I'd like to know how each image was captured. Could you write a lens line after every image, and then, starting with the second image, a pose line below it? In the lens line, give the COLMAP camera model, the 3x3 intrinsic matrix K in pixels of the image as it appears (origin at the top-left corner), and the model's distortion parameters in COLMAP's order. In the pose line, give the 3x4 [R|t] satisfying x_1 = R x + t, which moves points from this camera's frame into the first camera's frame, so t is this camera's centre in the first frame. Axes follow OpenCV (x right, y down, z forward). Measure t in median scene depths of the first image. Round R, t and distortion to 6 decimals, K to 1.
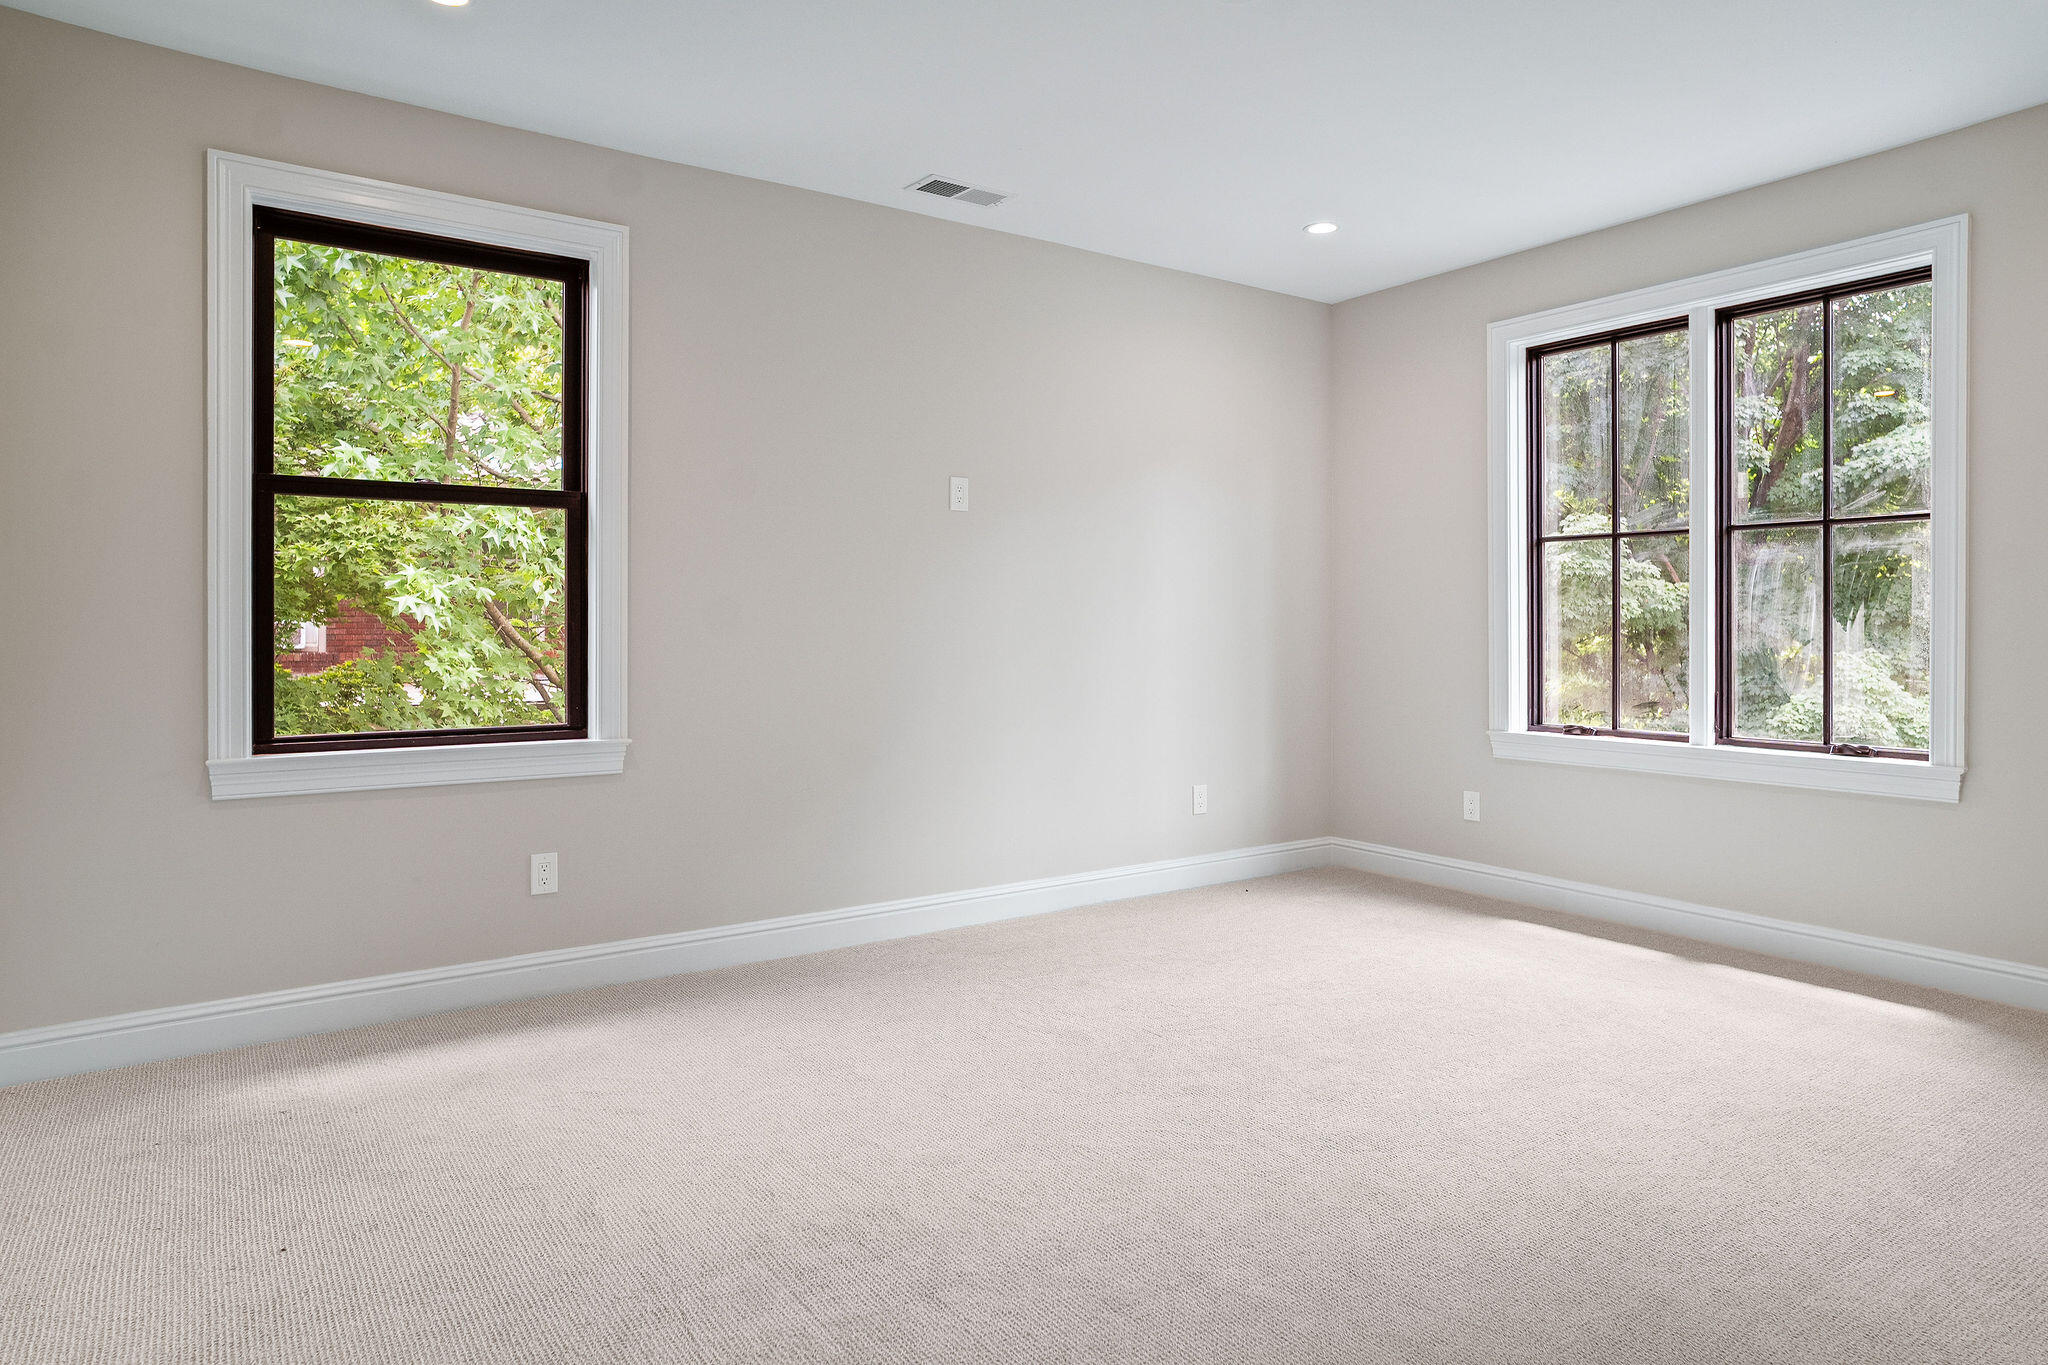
lens RADIAL K [[1188.2, 0, 1027.6], [0, 1188.2, 629.5], [0, 0, 1]] dist [-0.007470, -0.000232]
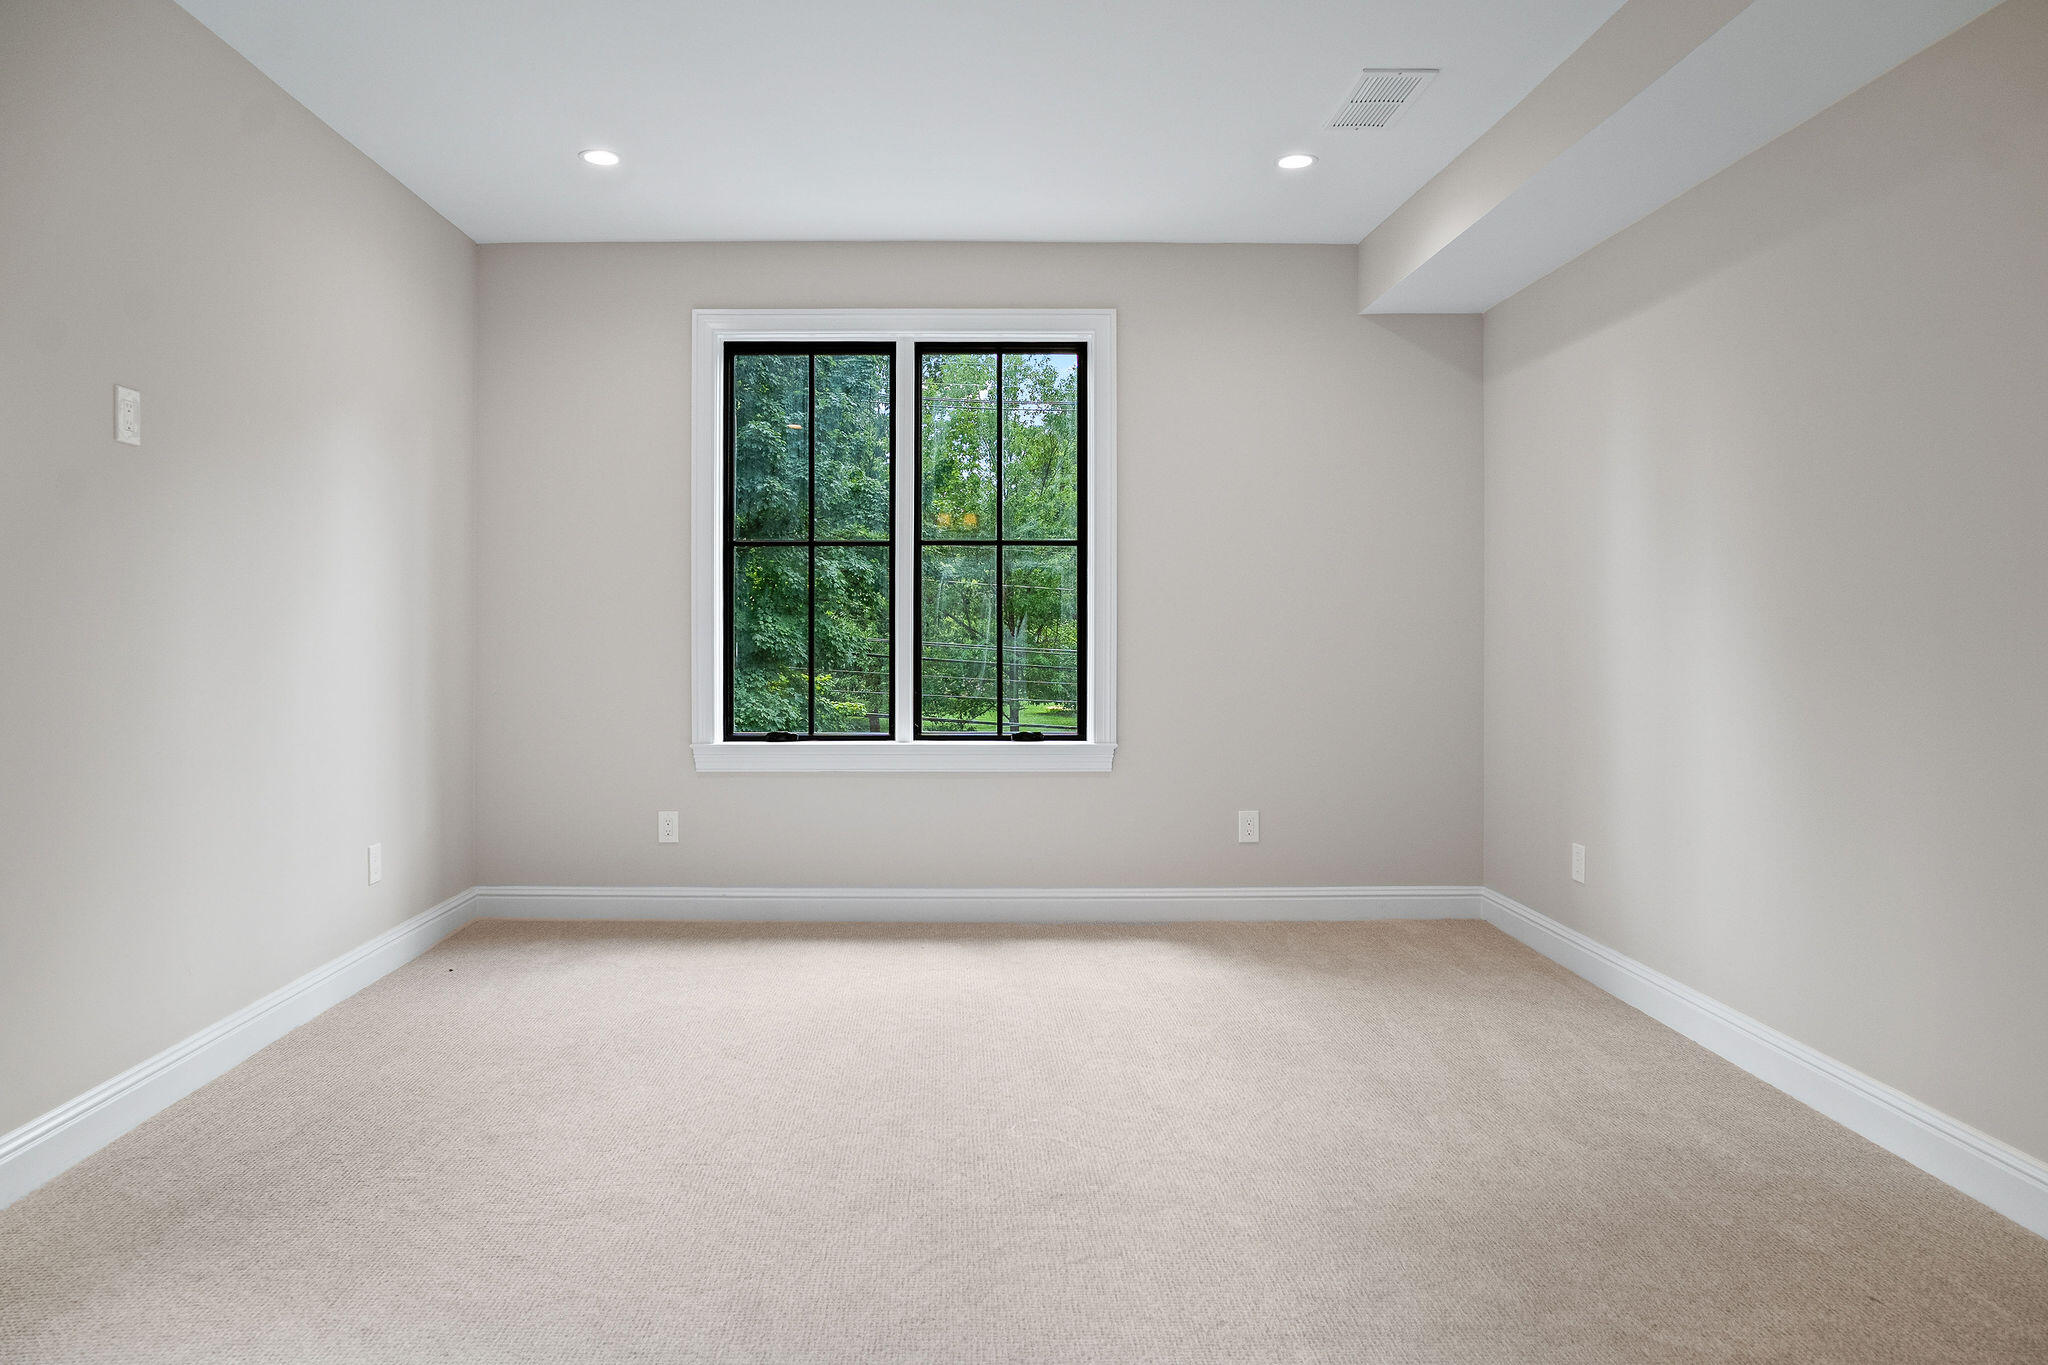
lens RADIAL K [[1229.8, 0, 1025.1], [0, 1229.8, 645.4], [0, 0, 1]] dist [-0.023758, 0.000809]
pose [[0.586536, -0.009972, 0.809862, -0.292337], [0.003618, 0.999946, 0.009692, -0.001271], [-0.809915, -0.002755, 0.586541, 0.263678]]
